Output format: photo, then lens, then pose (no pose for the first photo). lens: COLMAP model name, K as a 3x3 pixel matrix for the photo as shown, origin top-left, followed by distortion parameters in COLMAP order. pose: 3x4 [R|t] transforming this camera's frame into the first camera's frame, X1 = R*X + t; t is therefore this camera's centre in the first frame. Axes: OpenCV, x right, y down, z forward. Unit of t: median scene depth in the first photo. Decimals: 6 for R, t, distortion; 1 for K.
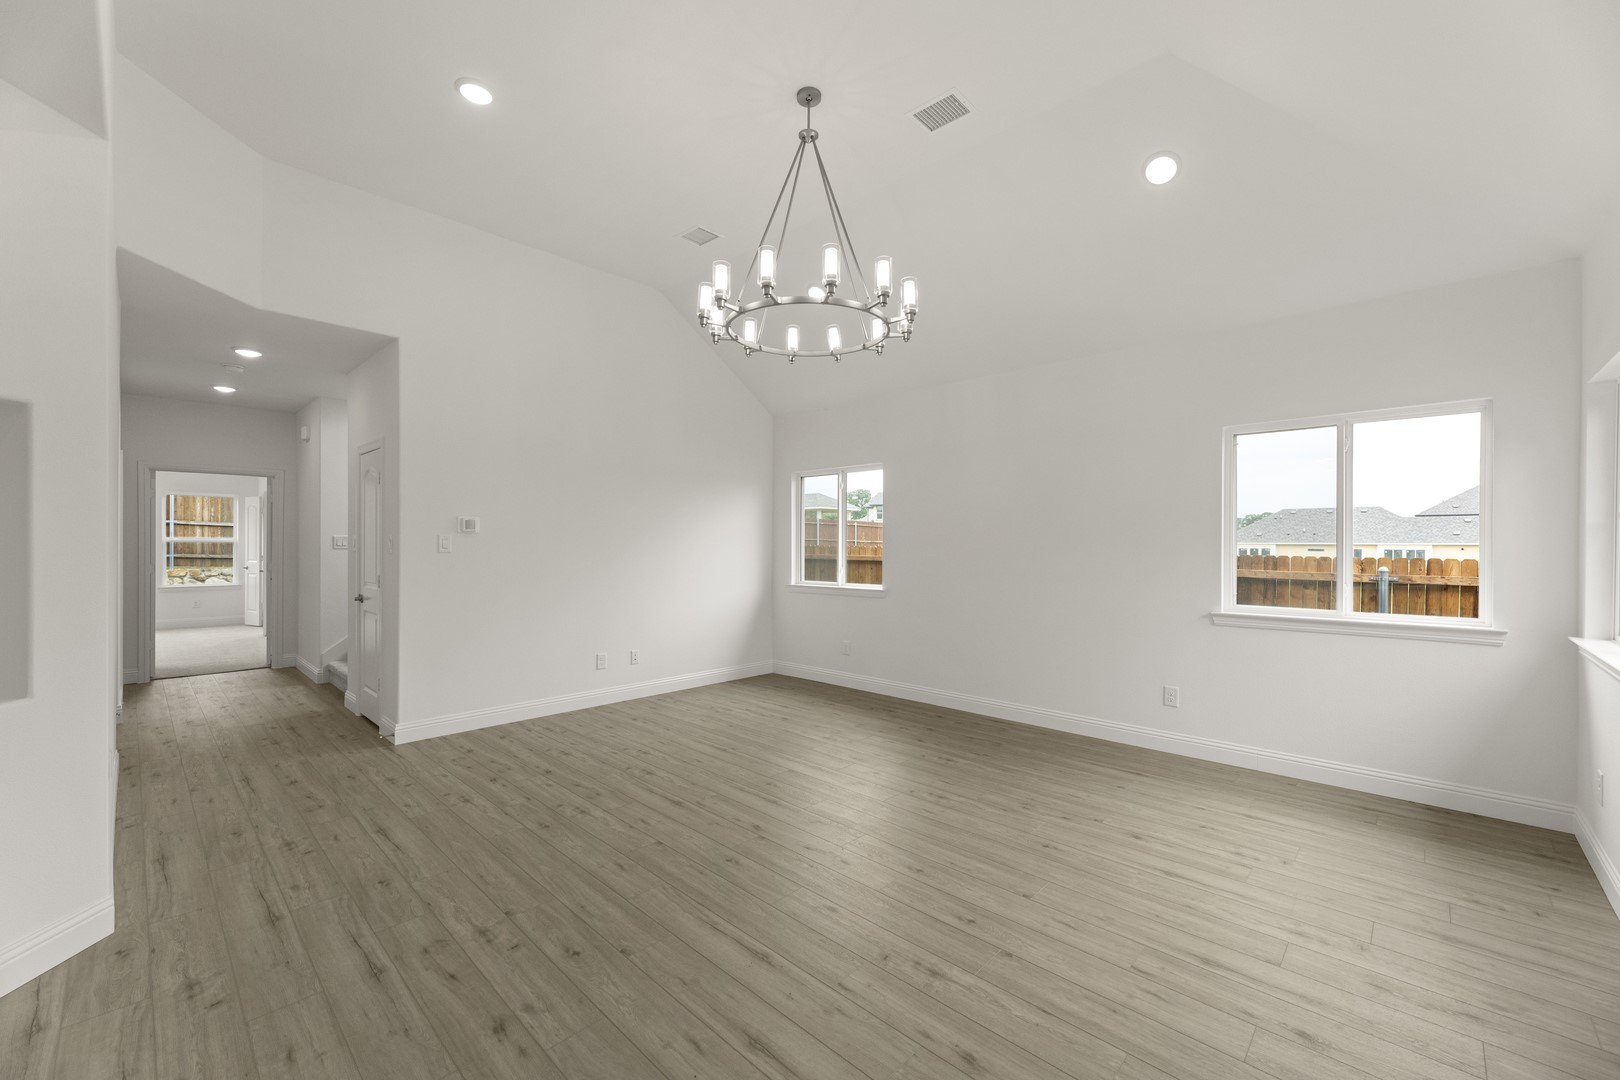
lens RADIAL K [[637.3, 0, 817.0], [0, 637.3, 534.9], [0, 0, 1]] dist [-0.007432, 0.000263]
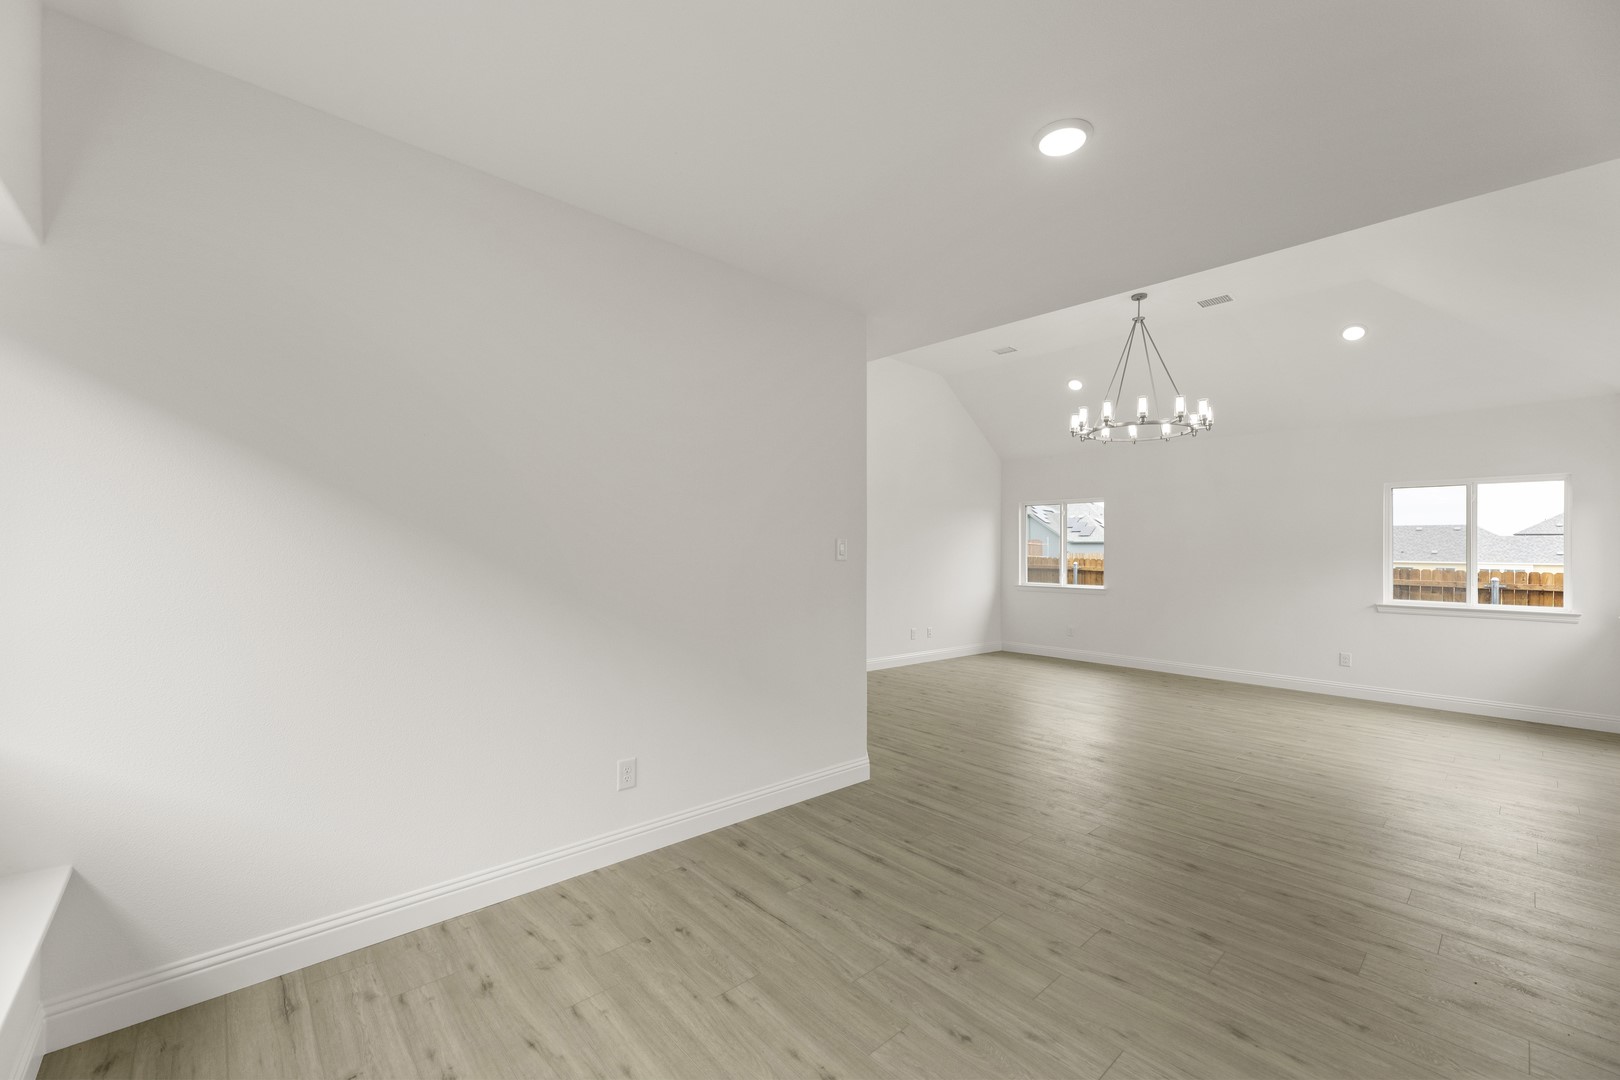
lens RADIAL K [[637.3, 0, 798.3], [0, 637.3, 539.4], [0, 0, 1]] dist [-0.007432, 0.000263]
pose [[0.995914, 0.011979, -0.089510, -0.563038], [-0.012728, 0.999888, -0.007811, -0.004757], [0.089407, 0.008919, 0.995955, -0.579321]]
